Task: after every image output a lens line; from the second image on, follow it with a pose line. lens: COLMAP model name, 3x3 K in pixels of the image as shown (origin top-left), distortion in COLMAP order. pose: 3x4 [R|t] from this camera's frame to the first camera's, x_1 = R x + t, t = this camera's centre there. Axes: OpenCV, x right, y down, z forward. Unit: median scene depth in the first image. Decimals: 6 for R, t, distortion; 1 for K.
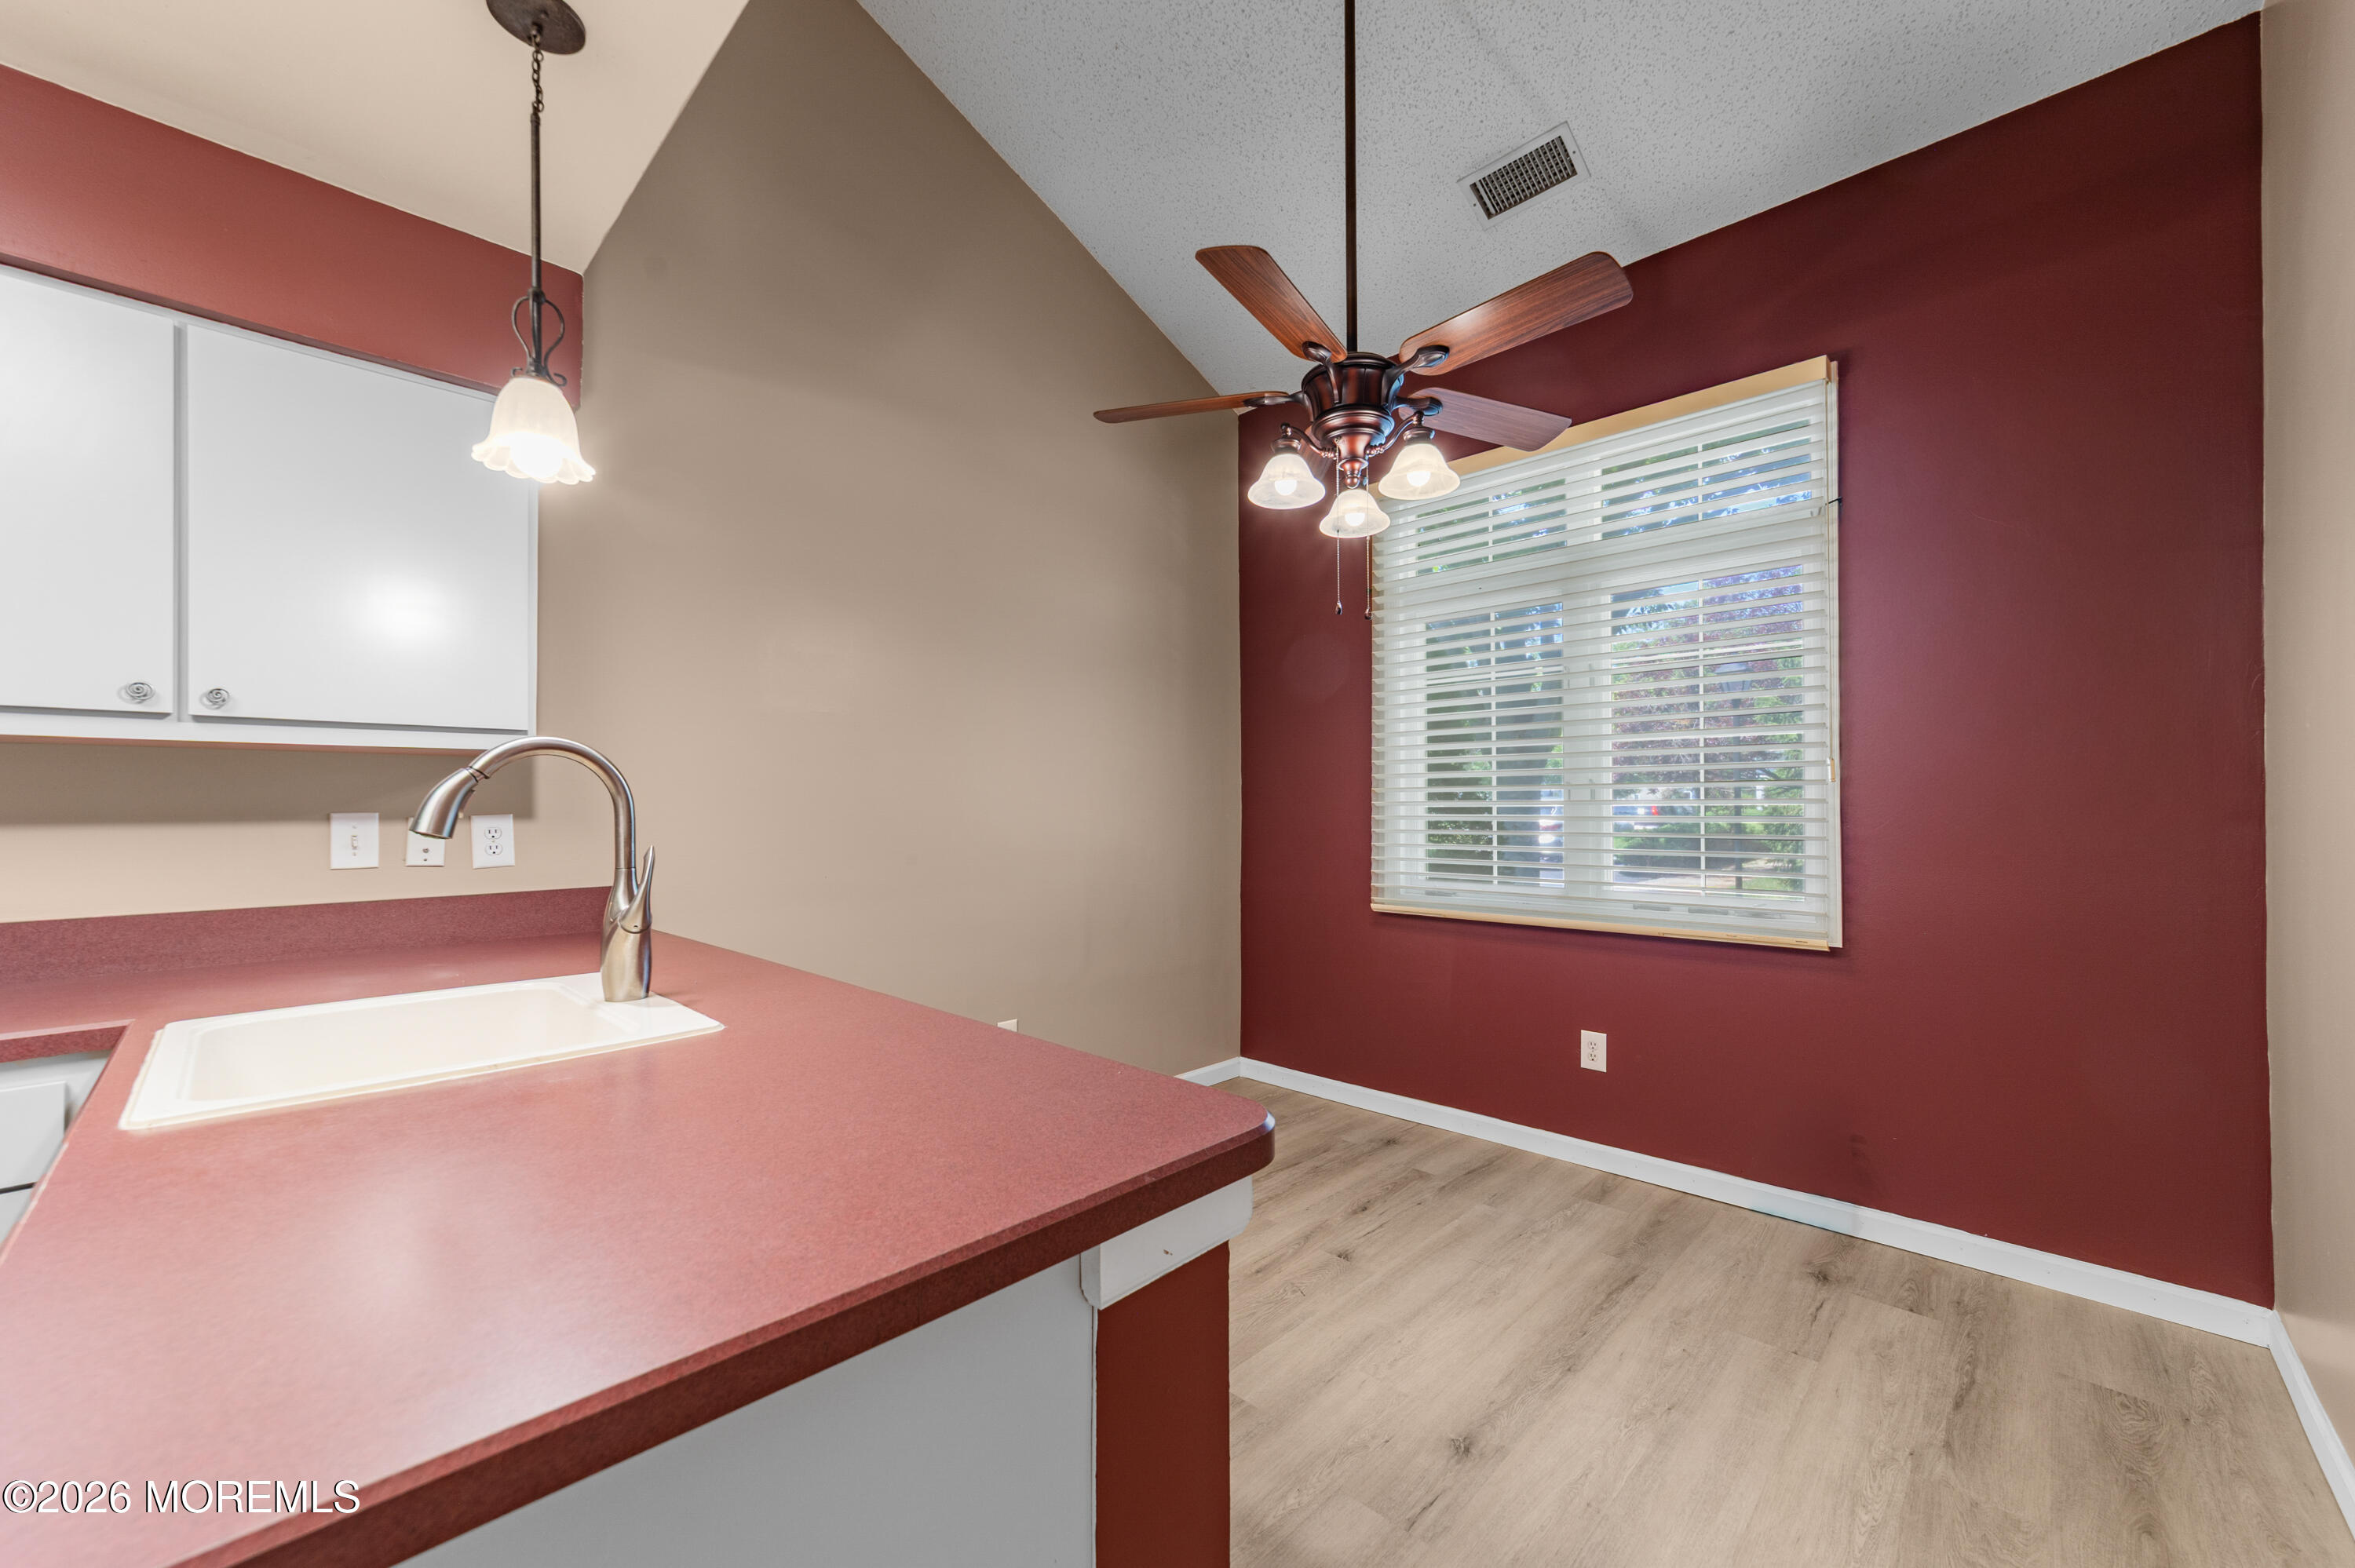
lens RADIAL K [[908.7, 0, 1177.2], [0, 908.7, 797.3], [0, 0, 1]] dist [0.002822, 0.000453]
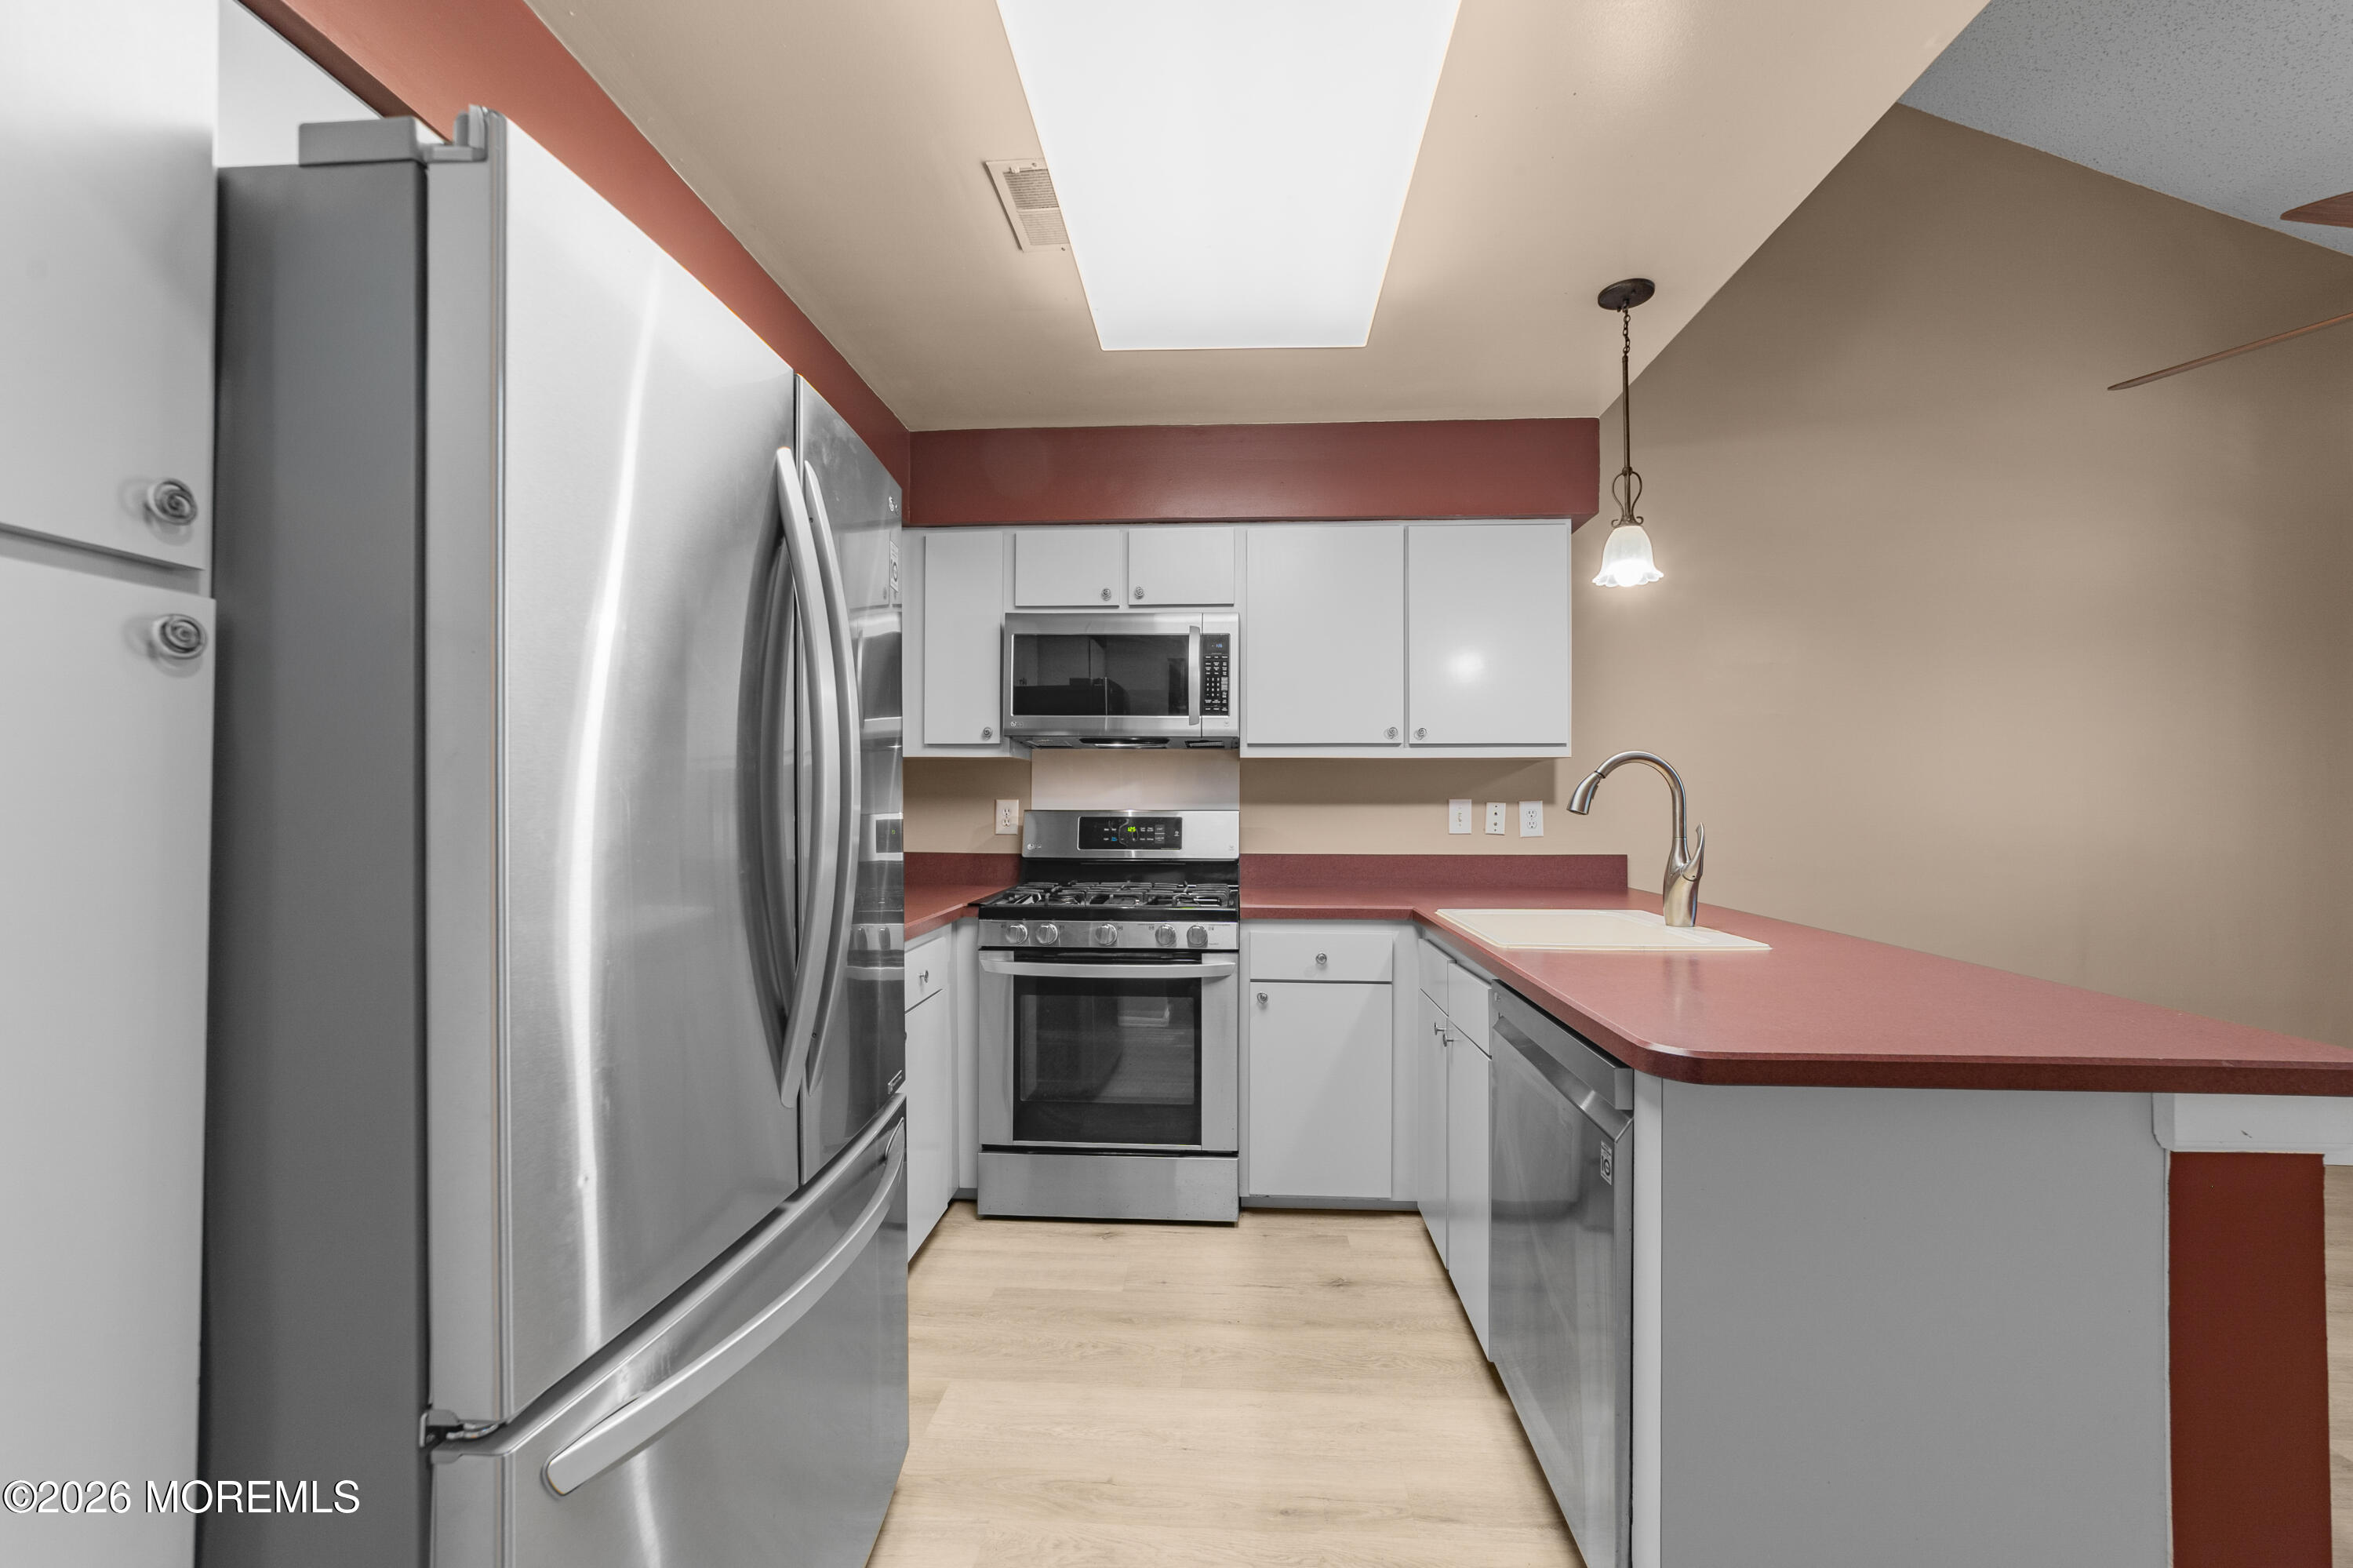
lens RADIAL K [[908.1, 0, 1200.4], [0, 908.1, 790.3], [0, 0, 1]] dist [0.002822, 0.000453]
pose [[0.664252, 0.002000, -0.747506, -0.014273], [0.000907, 0.999994, 0.003482, -0.005477], [0.747508, -0.002991, 0.664246, -0.533340]]
